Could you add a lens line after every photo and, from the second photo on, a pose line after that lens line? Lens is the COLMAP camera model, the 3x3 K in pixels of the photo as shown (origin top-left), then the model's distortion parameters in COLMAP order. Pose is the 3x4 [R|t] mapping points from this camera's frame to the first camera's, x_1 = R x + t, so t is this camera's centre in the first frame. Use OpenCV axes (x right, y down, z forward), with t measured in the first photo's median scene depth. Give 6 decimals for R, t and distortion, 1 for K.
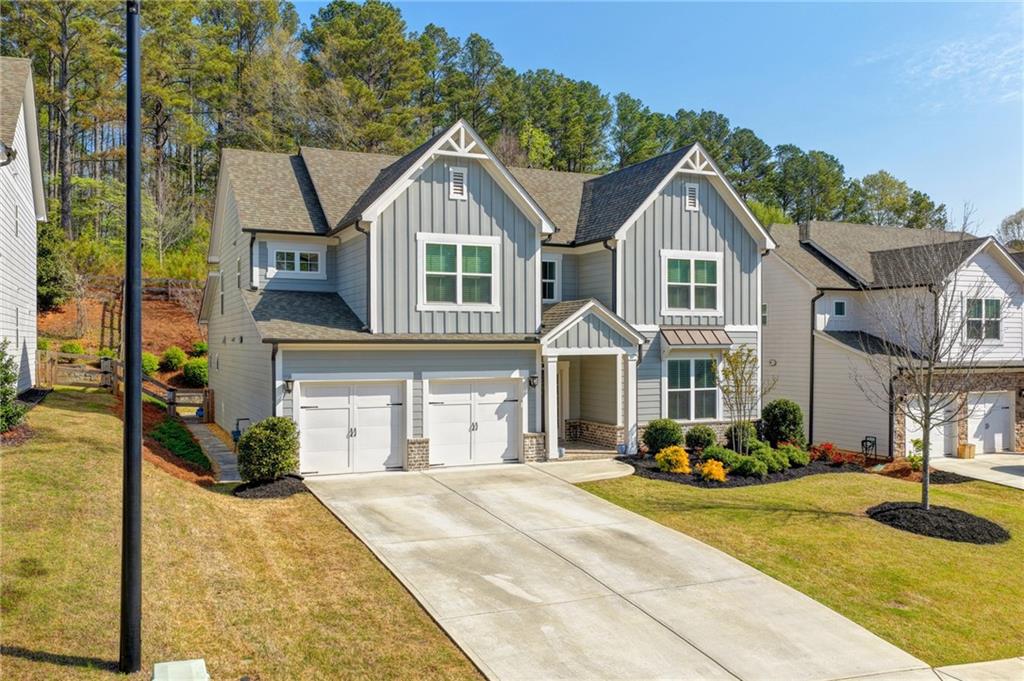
lens RADIAL K [[845.8, 0, 515.7], [0, 845.8, 345.6], [0, 0, 1]] dist [-0.012318, 0.036166]
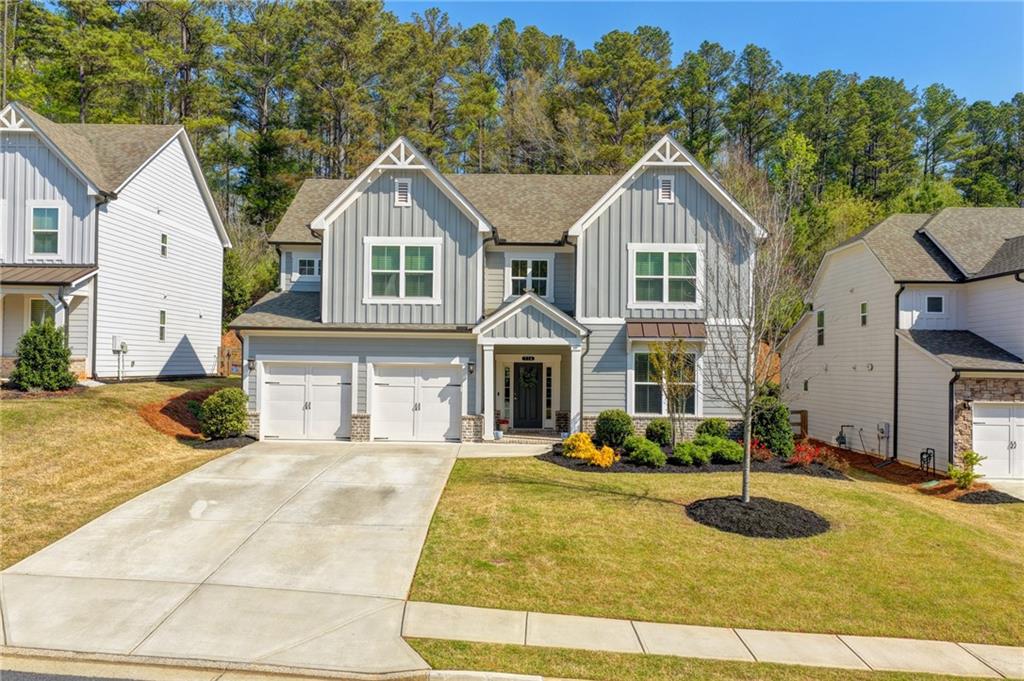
lens RADIAL K [[845.8, 0, 516.3], [0, 845.8, 348.8], [0, 0, 1]] dist [-0.012318, 0.036166]
pose [[0.903564, 0.003768, -0.428436, 0.538260], [-0.014914, 0.999632, -0.022662, 0.041283], [0.428193, 0.026867, 0.903288, 0.039720]]
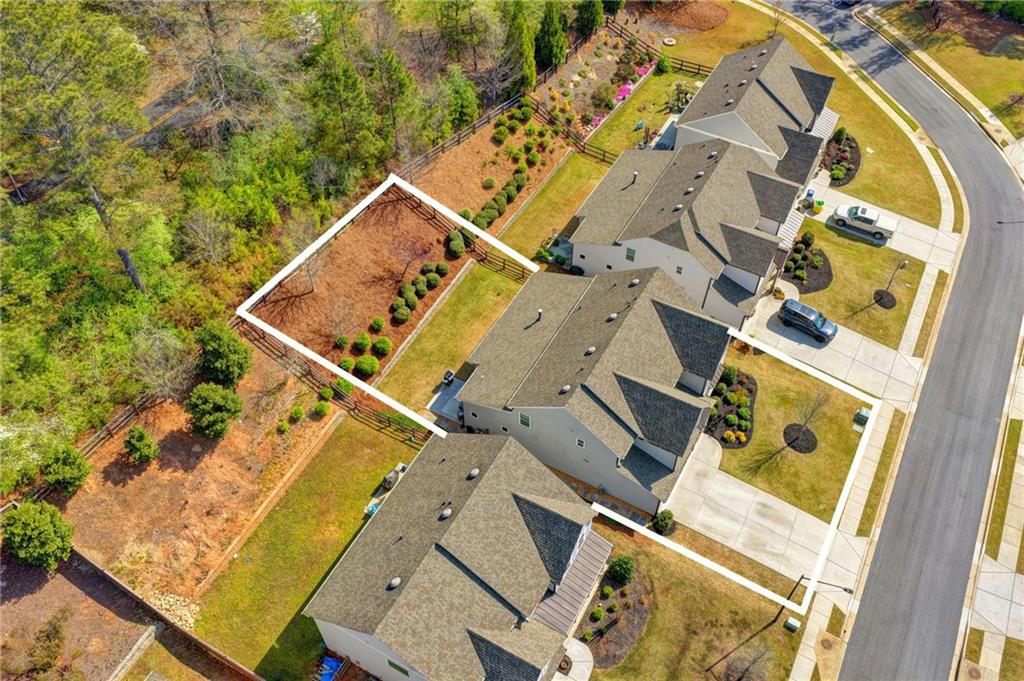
lens RADIAL K [[845.8, 0, 513.2], [0, 845.8, 342.9], [0, 0, 1]] dist [-0.012318, 0.036166]
pose [[0.811777, -0.449803, 0.372419, -1.433202], [0.003218, 0.641175, 0.767388, -2.420161], [-0.583959, -0.621749, 0.521939, 0.039222]]
